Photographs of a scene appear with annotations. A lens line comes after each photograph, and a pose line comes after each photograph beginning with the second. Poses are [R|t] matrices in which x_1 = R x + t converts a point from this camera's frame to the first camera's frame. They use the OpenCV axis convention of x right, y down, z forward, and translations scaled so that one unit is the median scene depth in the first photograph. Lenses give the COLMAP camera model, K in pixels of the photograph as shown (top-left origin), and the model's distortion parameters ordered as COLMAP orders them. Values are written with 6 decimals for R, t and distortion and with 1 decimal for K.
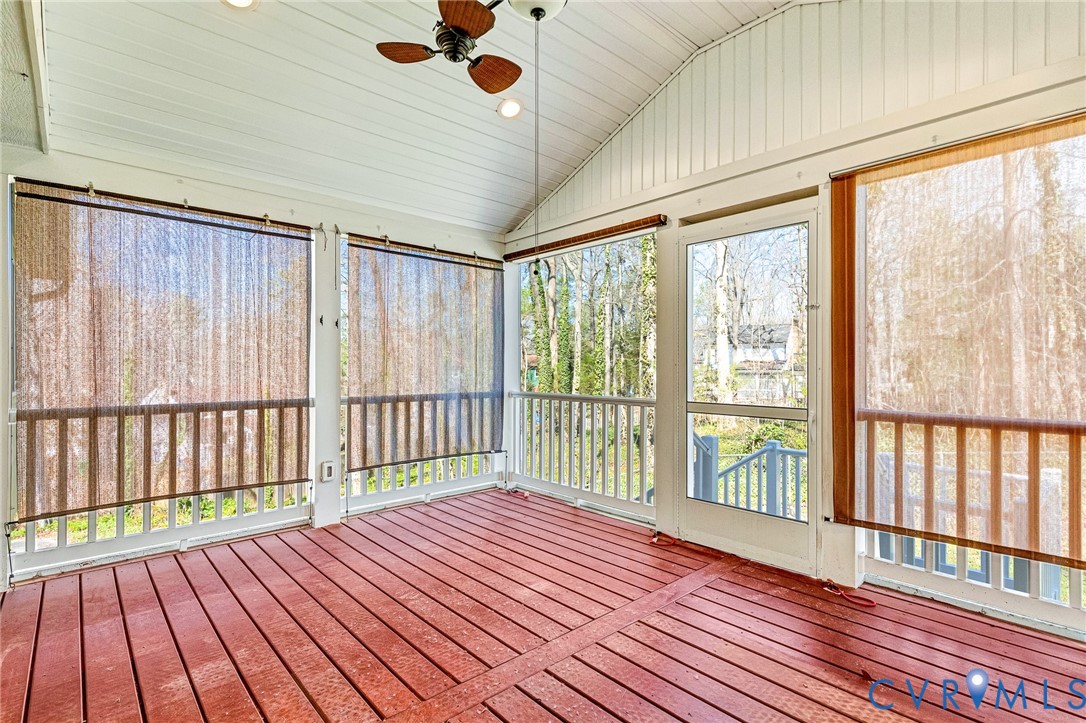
lens RADIAL K [[521.0, 0, 559.4], [0, 521.0, 358.8], [0, 0, 1]] dist [0.014146, 0.000131]
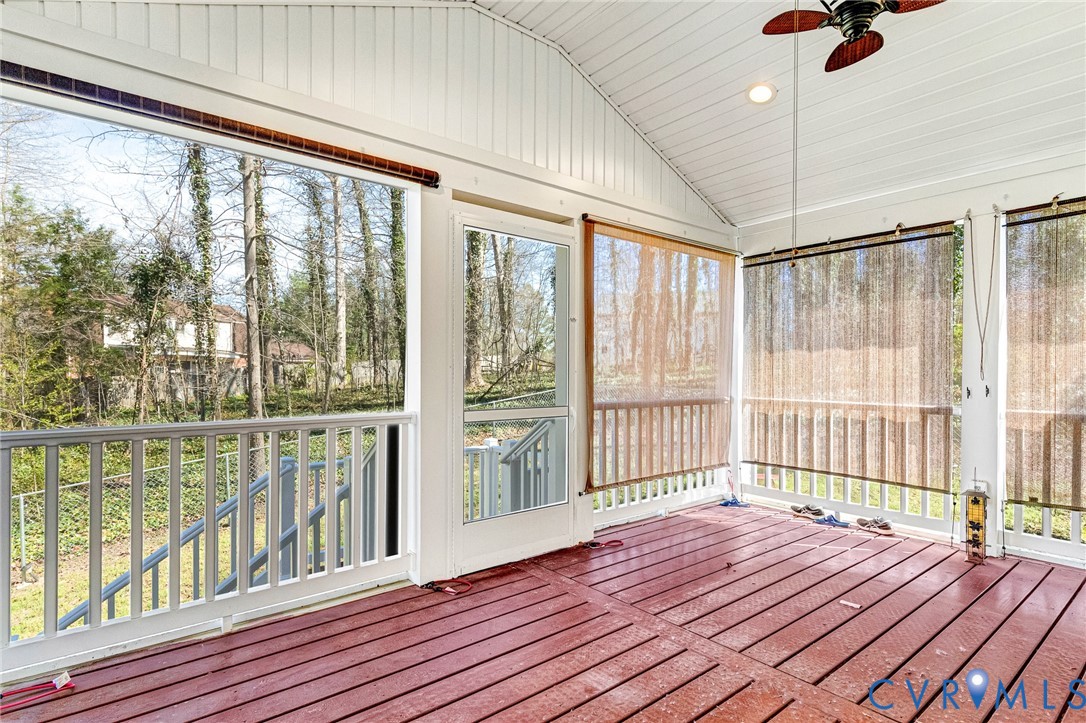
lens RADIAL K [[529.0, 0, 543.0], [0, 529.0, 361.5], [0, 0, 1]] dist [0.017693, 0.000206]
pose [[0.092237, 0.011685, 0.995669, -0.741660], [-0.025147, 0.999640, -0.009402, 0.010497], [-0.995420, -0.024171, 0.092497, 0.984344]]
